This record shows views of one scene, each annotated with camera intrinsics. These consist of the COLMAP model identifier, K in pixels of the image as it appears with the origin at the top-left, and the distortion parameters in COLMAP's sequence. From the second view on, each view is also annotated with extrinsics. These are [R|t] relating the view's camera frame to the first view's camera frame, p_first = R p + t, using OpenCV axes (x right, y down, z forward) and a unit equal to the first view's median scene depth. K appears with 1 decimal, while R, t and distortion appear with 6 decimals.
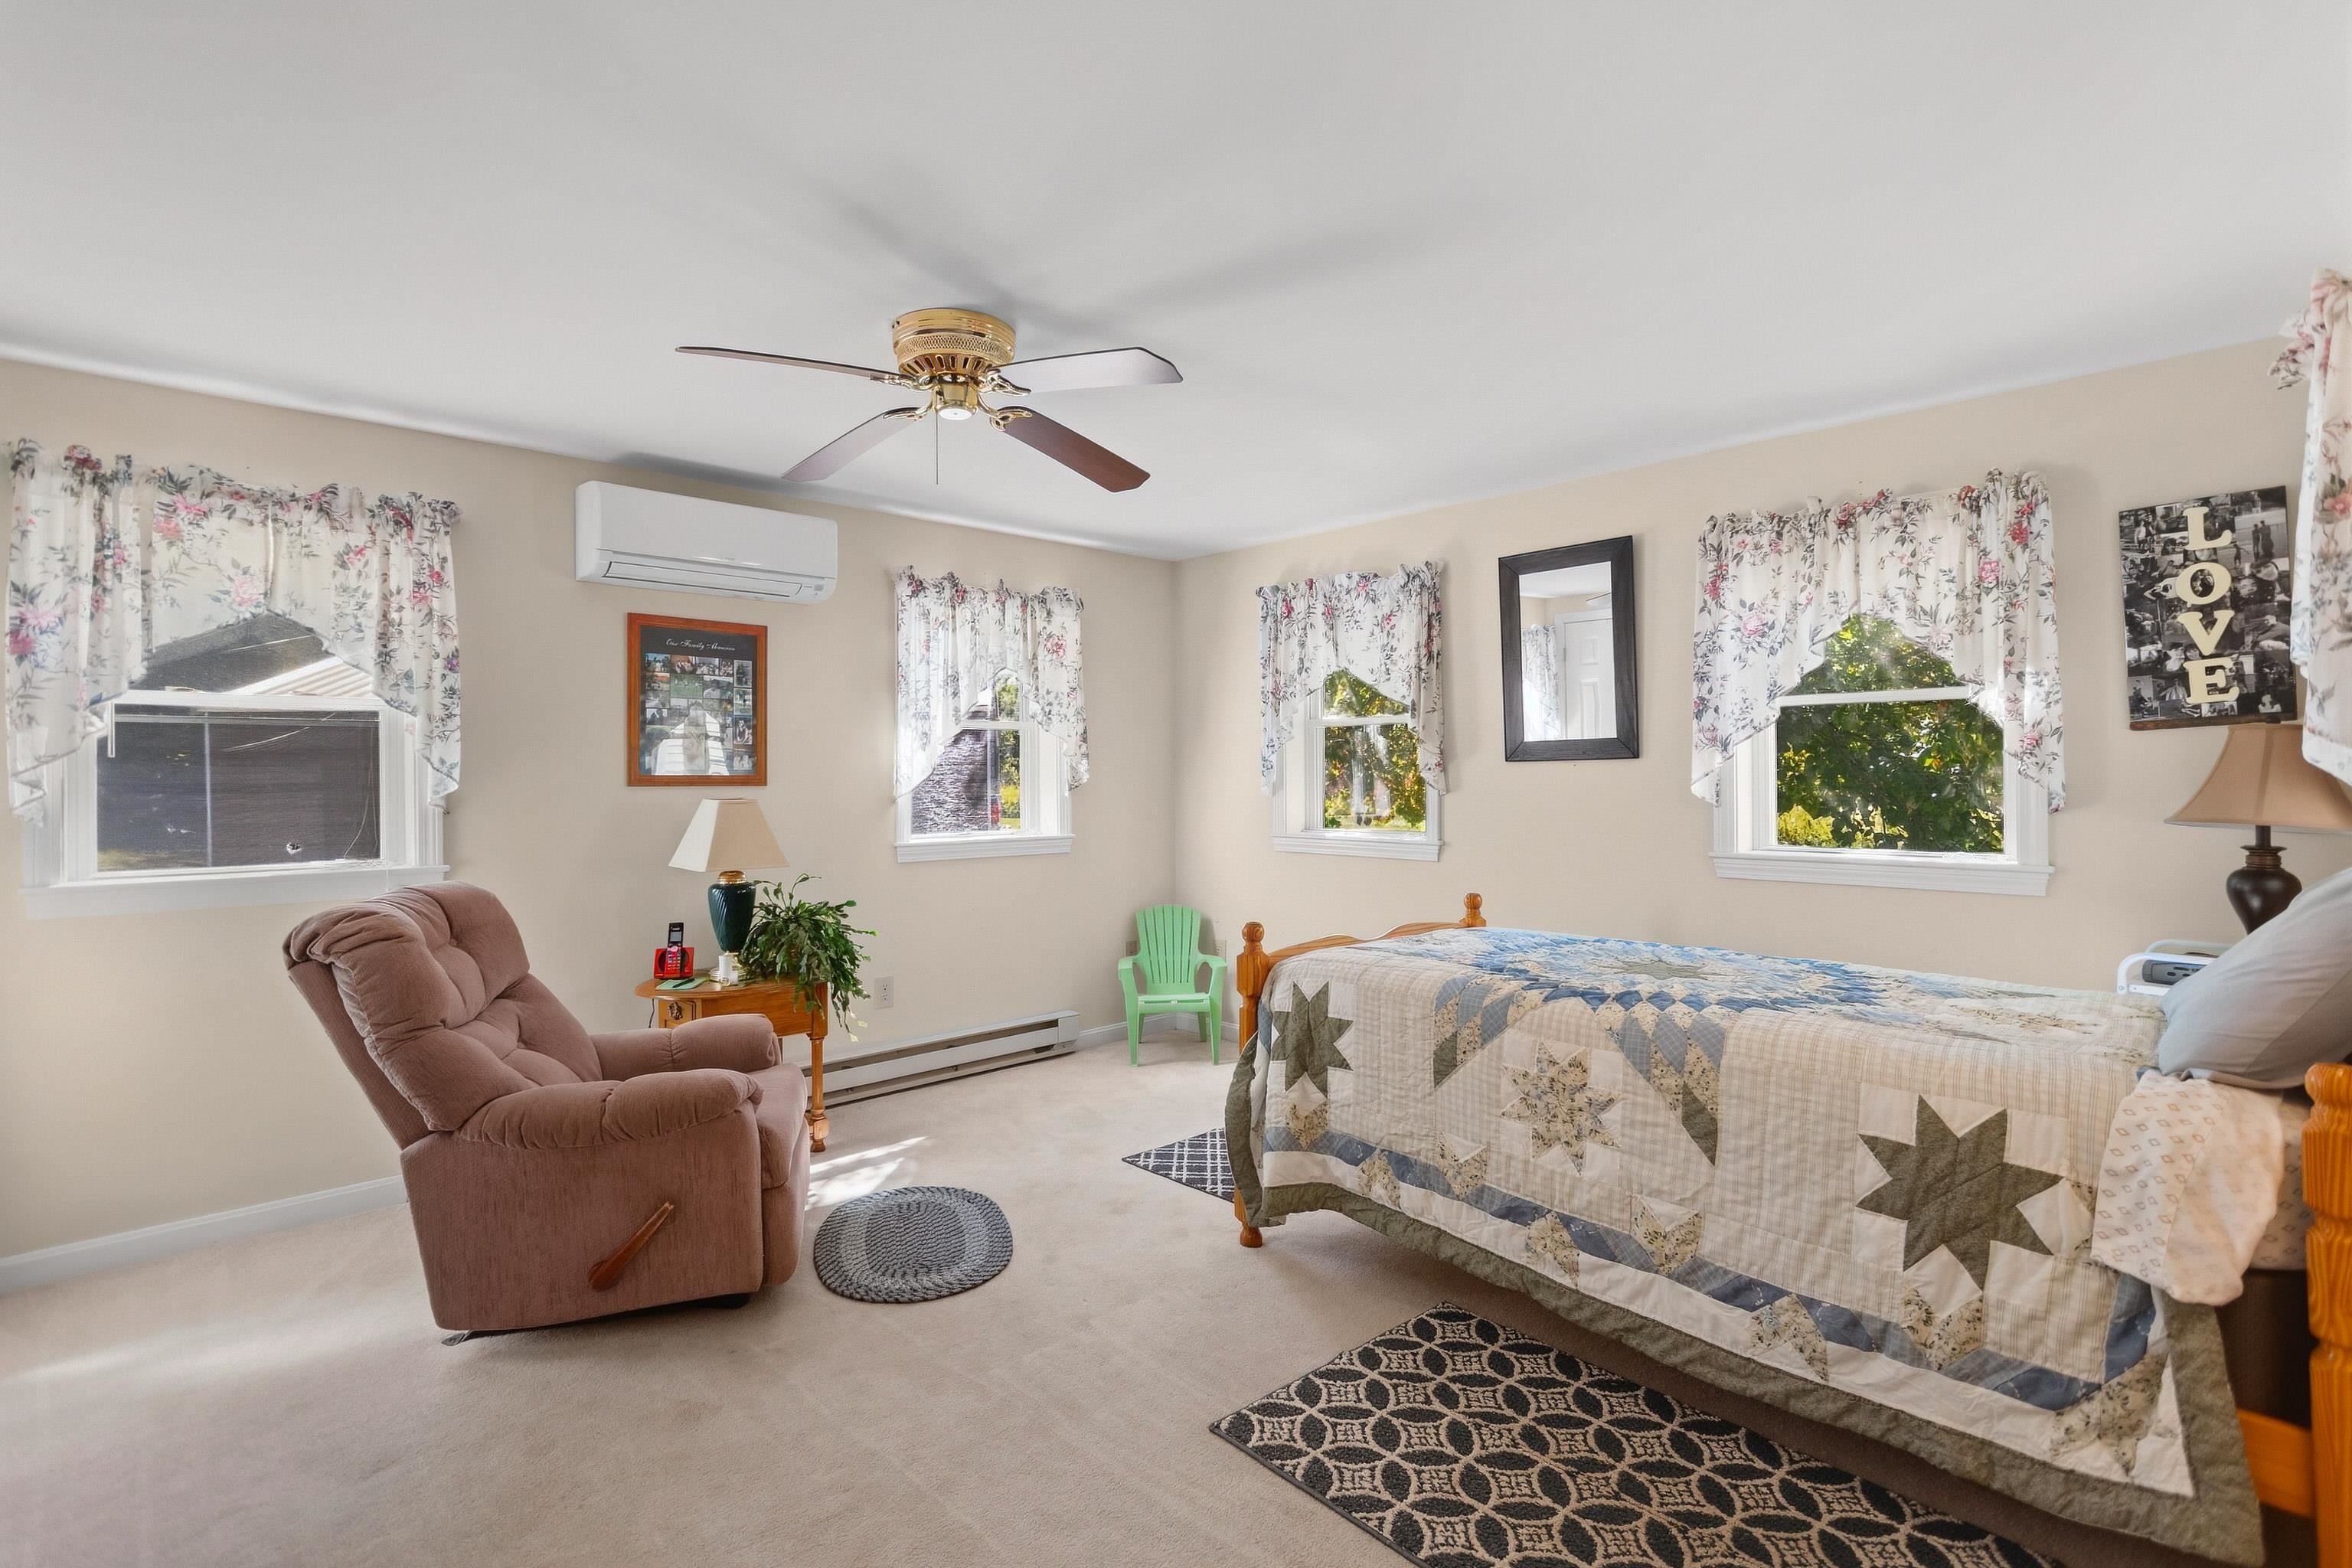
lens RADIAL K [[1113.2, 0, 1183.9], [0, 1113.2, 781.4], [0, 0, 1]] dist [0.000468, 0.000069]
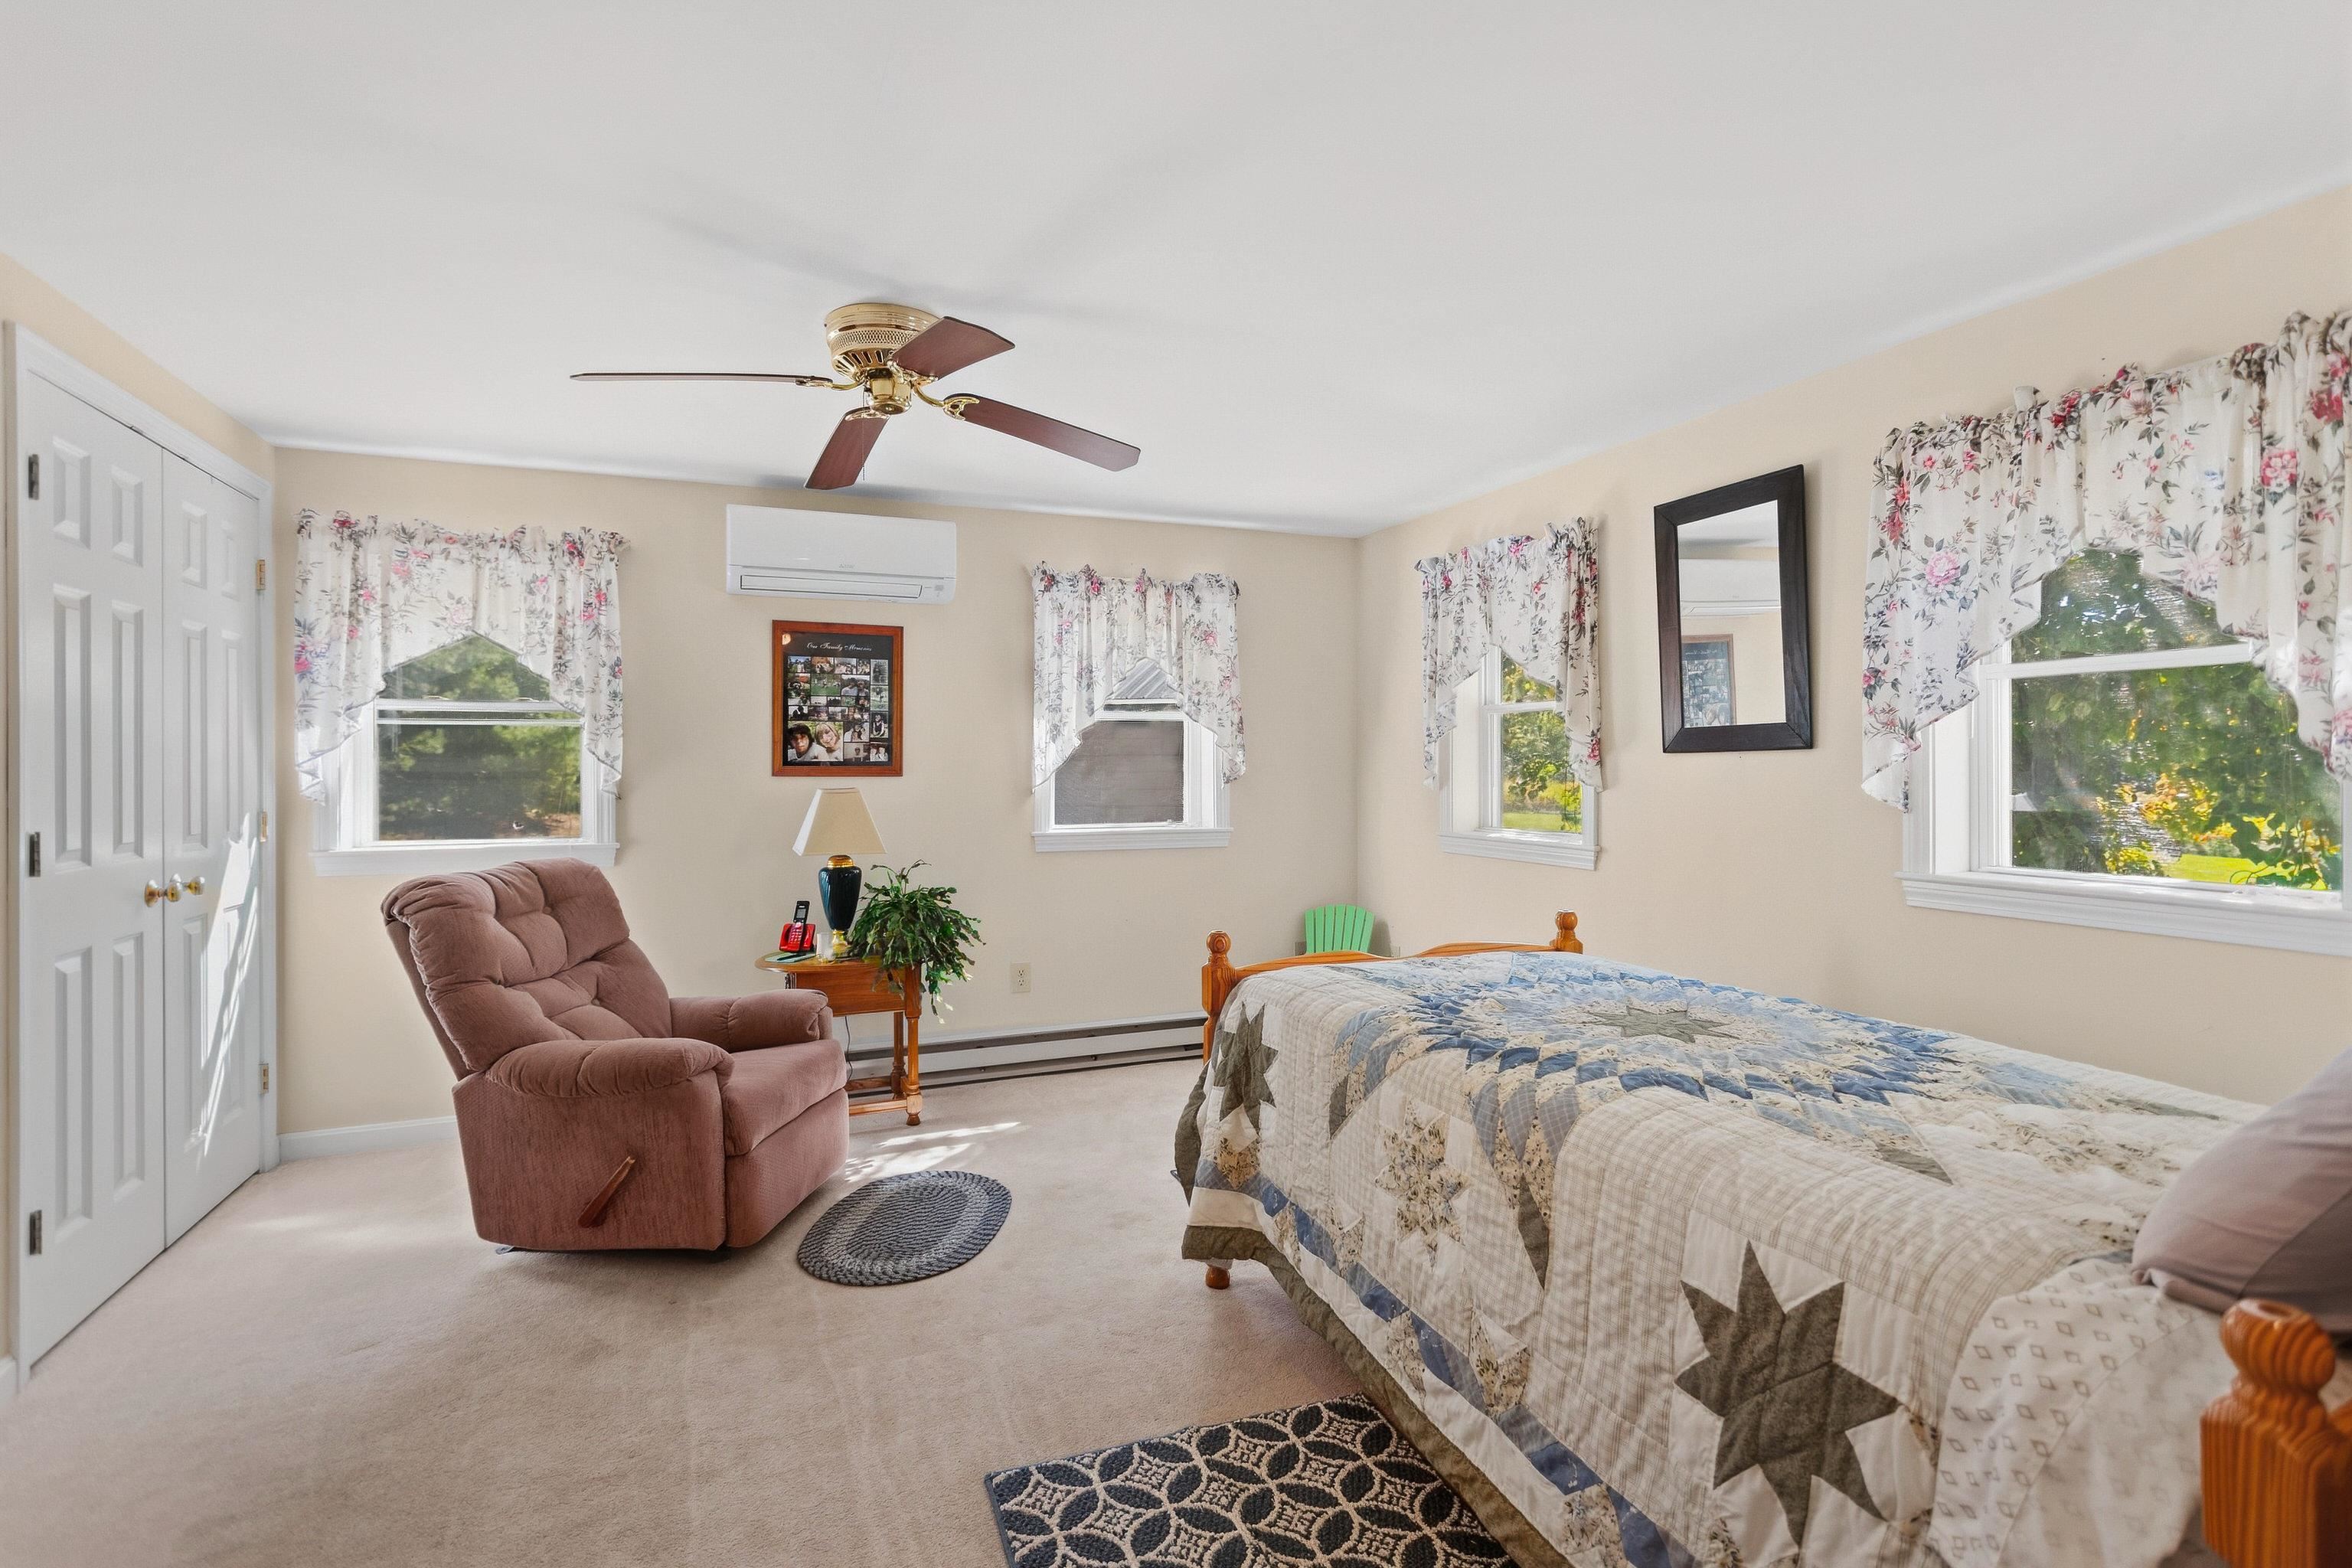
lens RADIAL K [[1113.2, 0, 1168.7], [0, 1113.2, 773.5], [0, 0, 1]] dist [0.000468, 0.000069]
pose [[0.931422, 0.005383, -0.363901, 0.354815], [-0.004360, 0.999984, 0.003632, -0.005490], [0.363914, -0.001797, 0.931431, 0.139632]]
